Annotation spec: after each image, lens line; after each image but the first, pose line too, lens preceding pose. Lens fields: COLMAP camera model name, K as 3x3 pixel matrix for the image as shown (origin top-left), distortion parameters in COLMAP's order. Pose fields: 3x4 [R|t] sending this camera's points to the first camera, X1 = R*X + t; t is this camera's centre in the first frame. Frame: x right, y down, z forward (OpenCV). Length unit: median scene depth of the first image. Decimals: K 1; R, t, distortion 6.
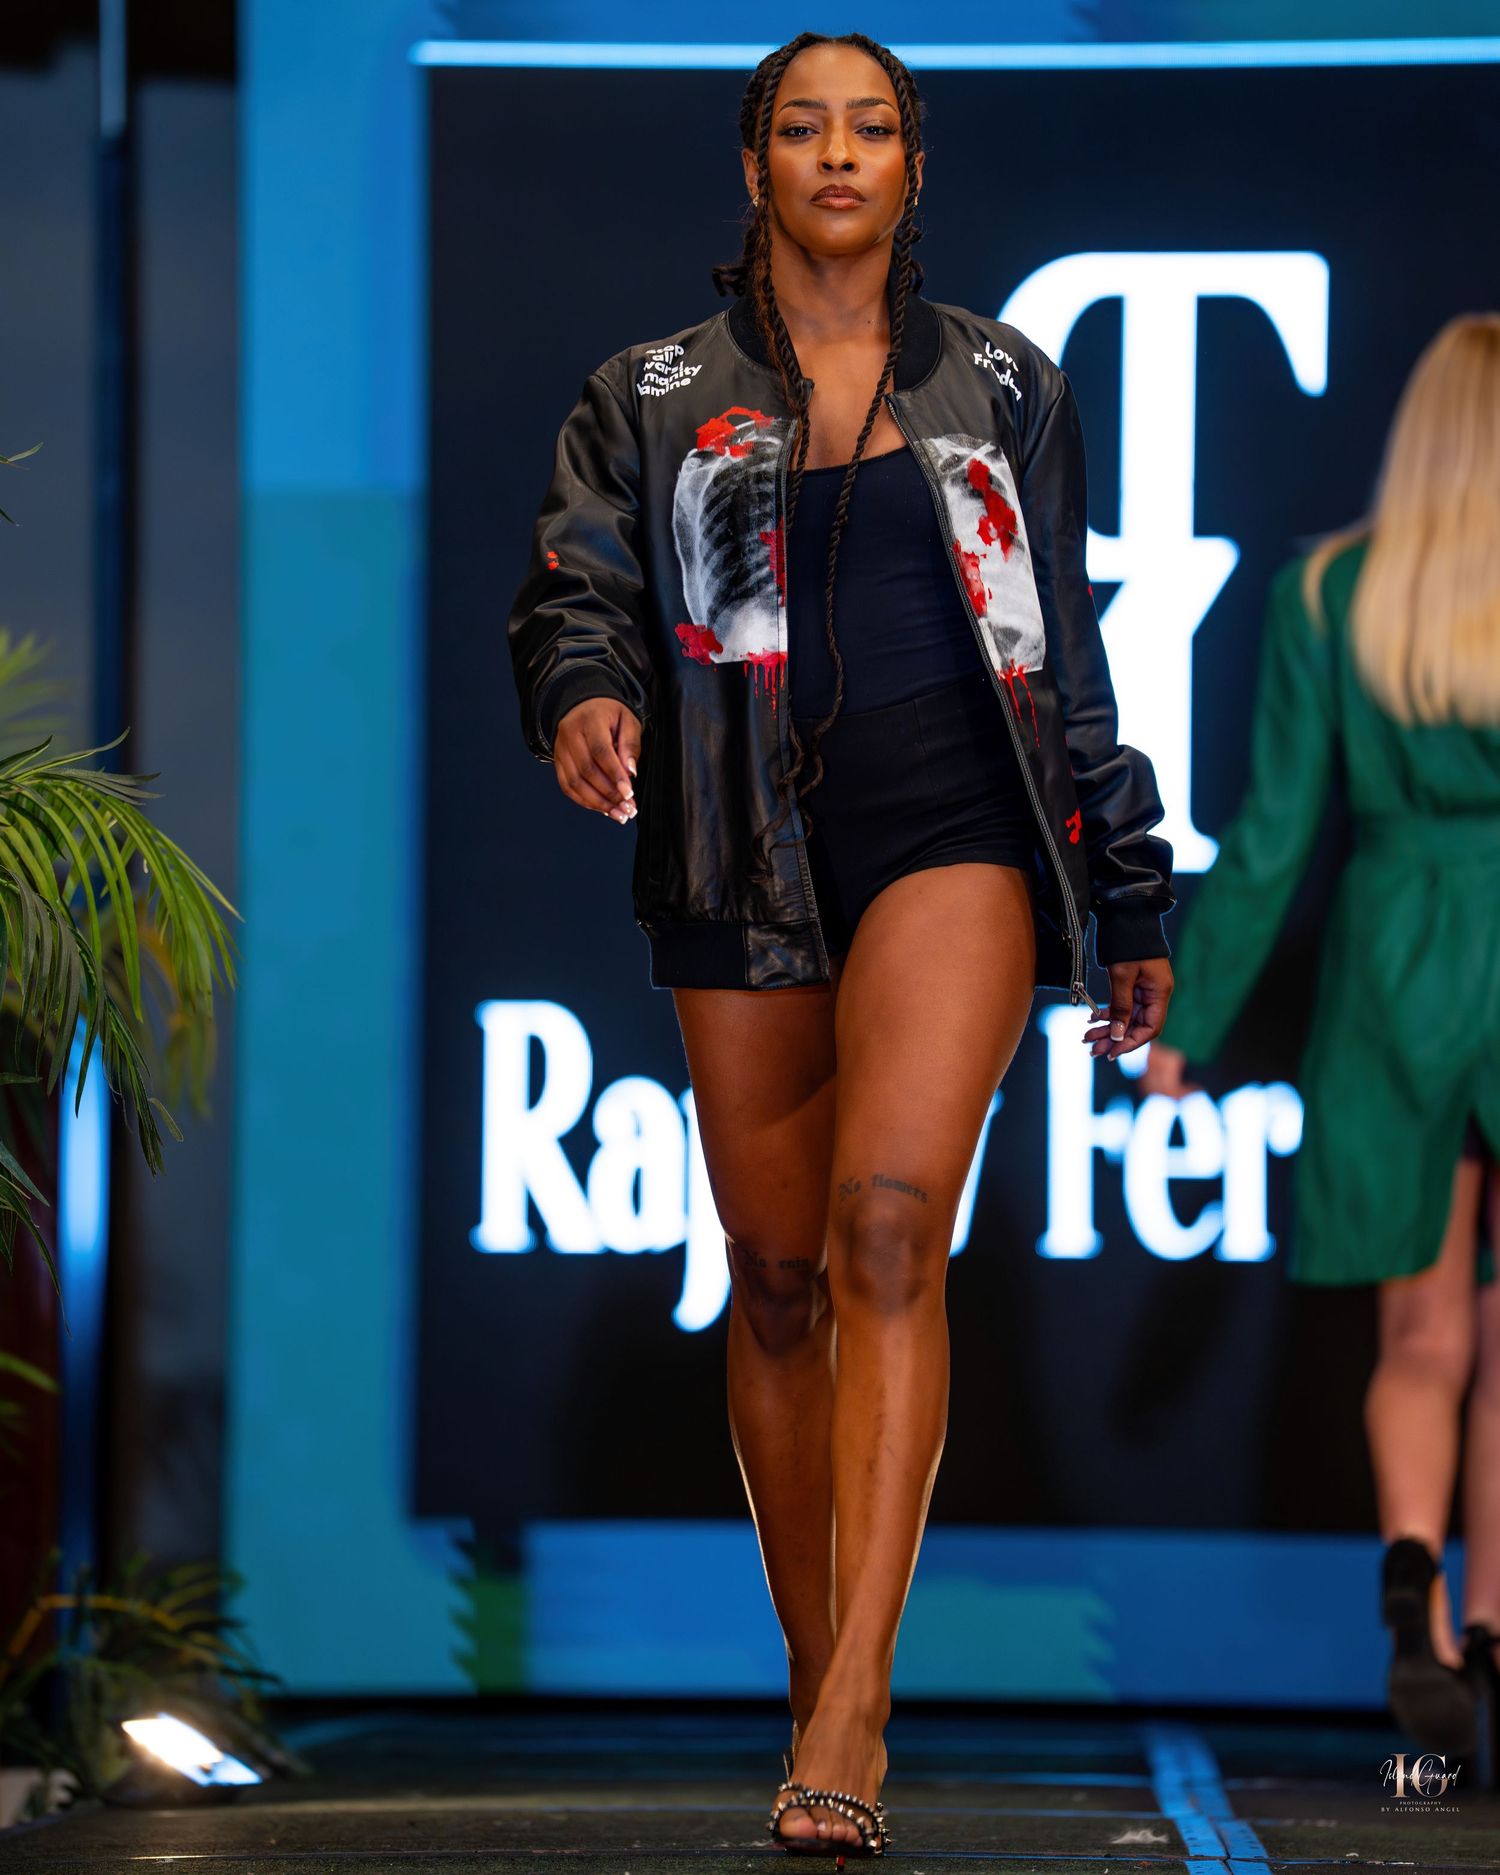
lens RADIAL K [[11913.9, 0, 755.0], [0, 11913.9, 909.6], [0, 0, 1]] dist [2.725930, 12.135806]
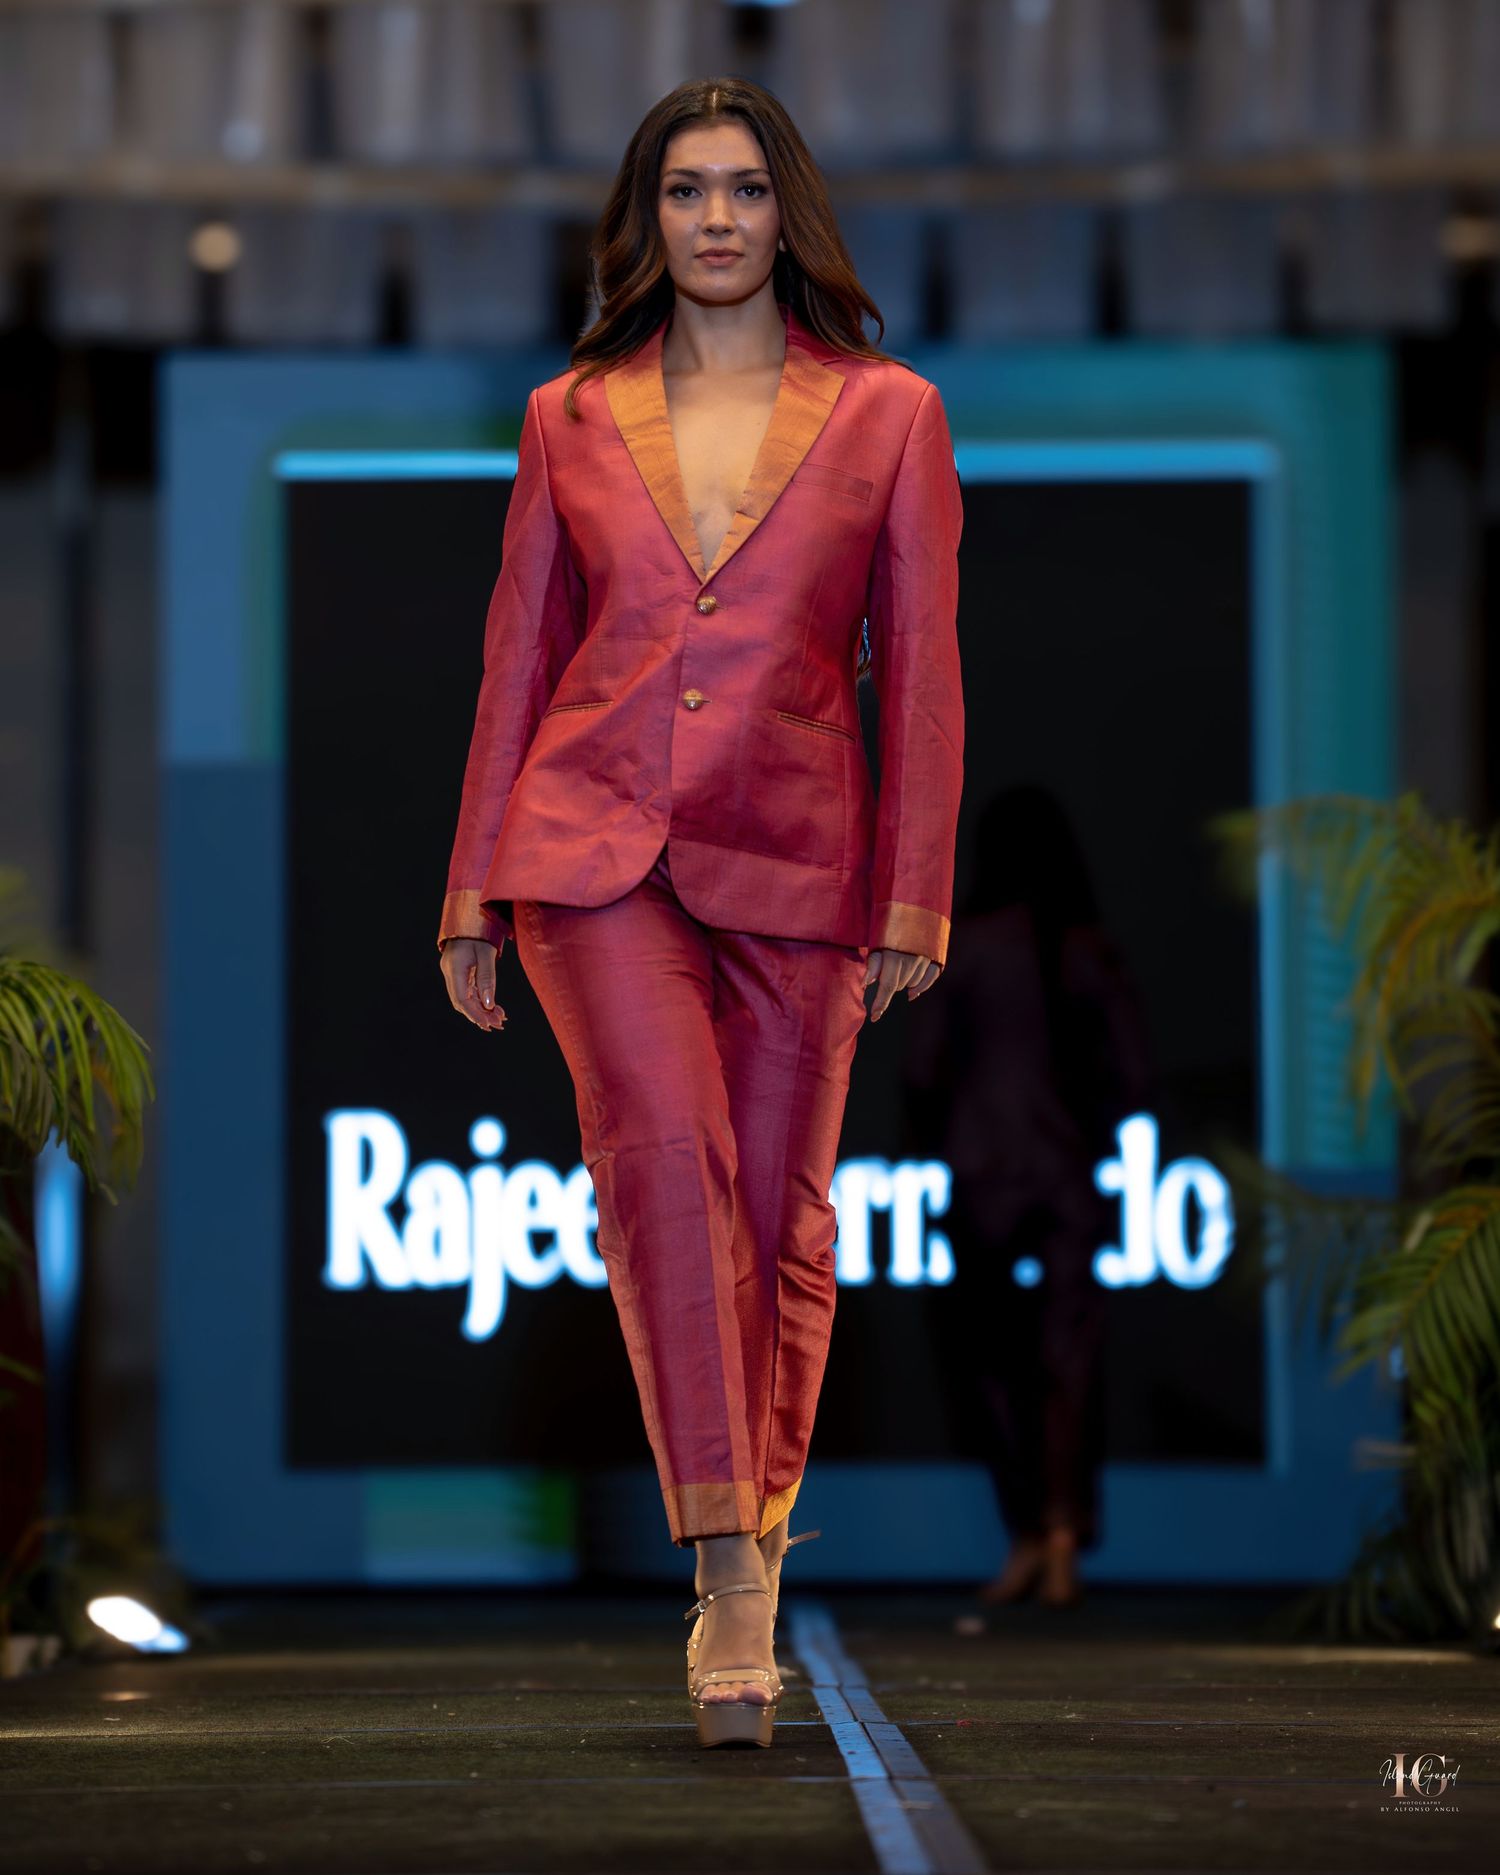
lens RADIAL K [[6931.5, 0, 750.0], [0, 6931.5, 937.5], [0, 0, 1]] dist [0.128965, -1.037906]
pose [[0.999051, -0.011355, 0.042057, -0.006743], [0.012320, 0.999665, -0.022763, 0.006004], [-0.041785, 0.023260, 0.998856, 0.155623]]
